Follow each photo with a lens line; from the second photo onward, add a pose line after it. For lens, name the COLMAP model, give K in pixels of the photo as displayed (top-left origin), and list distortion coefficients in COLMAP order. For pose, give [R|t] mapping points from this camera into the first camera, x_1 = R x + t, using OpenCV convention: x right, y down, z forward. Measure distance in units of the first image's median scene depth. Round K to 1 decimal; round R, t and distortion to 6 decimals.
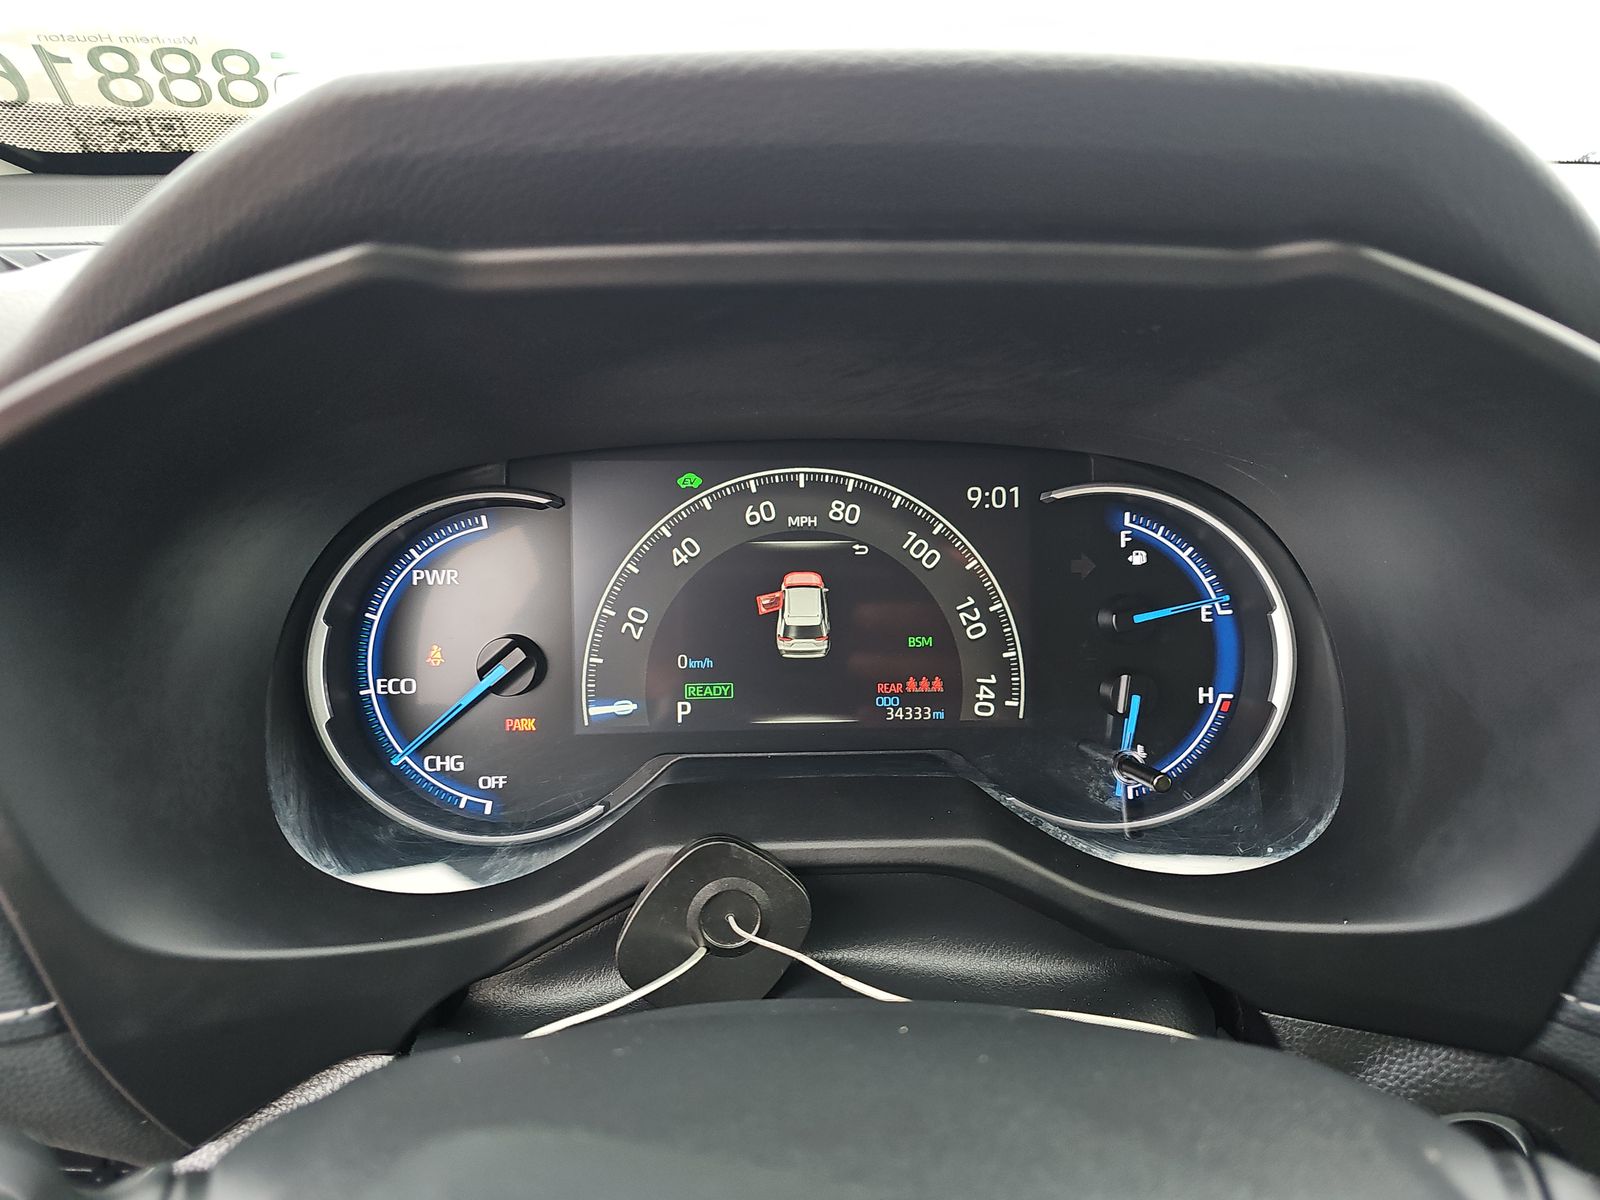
lens RADIAL K [[1074.8, 0, 800.5], [0, 1074.8, 602.0], [0, 0, 1]] dist [0.039408, -0.020160]
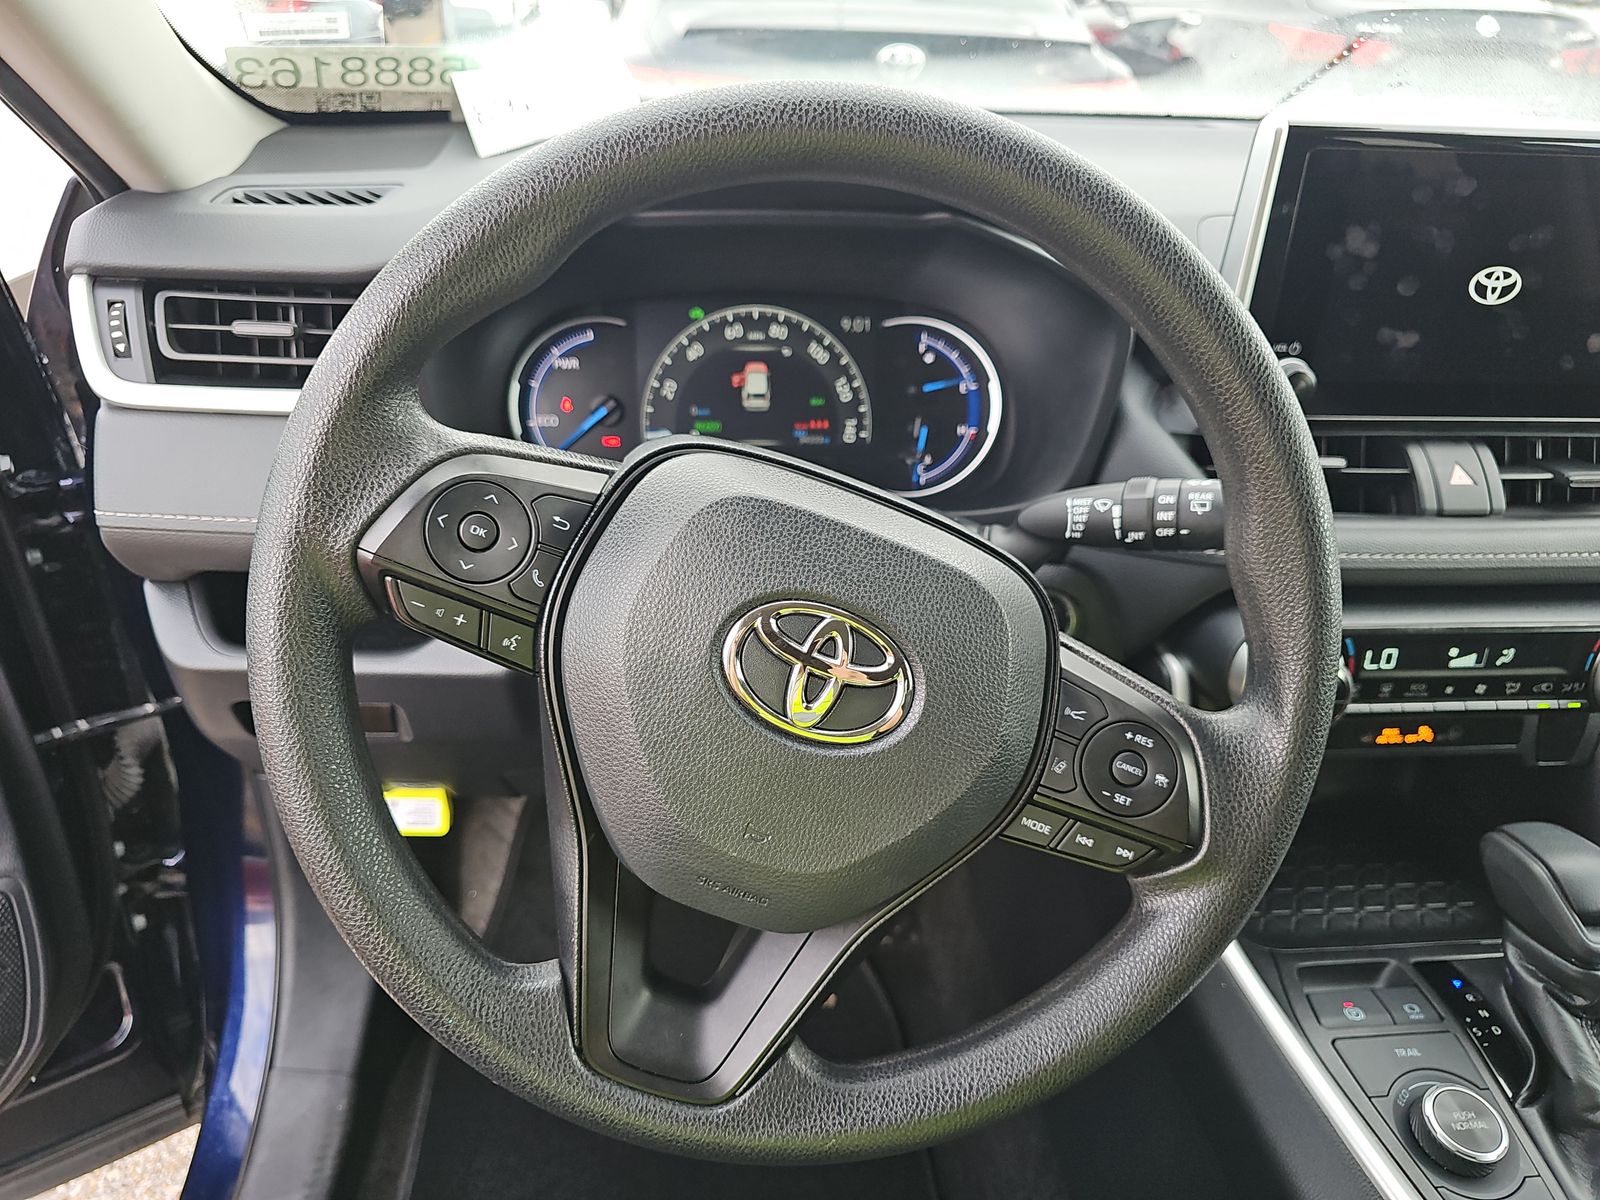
lens RADIAL K [[1074.8, 0, 788.6], [0, 1074.8, 612.5], [0, 0, 1]] dist [0.039408, -0.020160]
pose [[0.999345, -0.000359, 0.036198, -0.009863], [-0.003697, 0.993711, 0.111916, 0.197634], [-0.036011, -0.111977, 0.993058, -0.962122]]
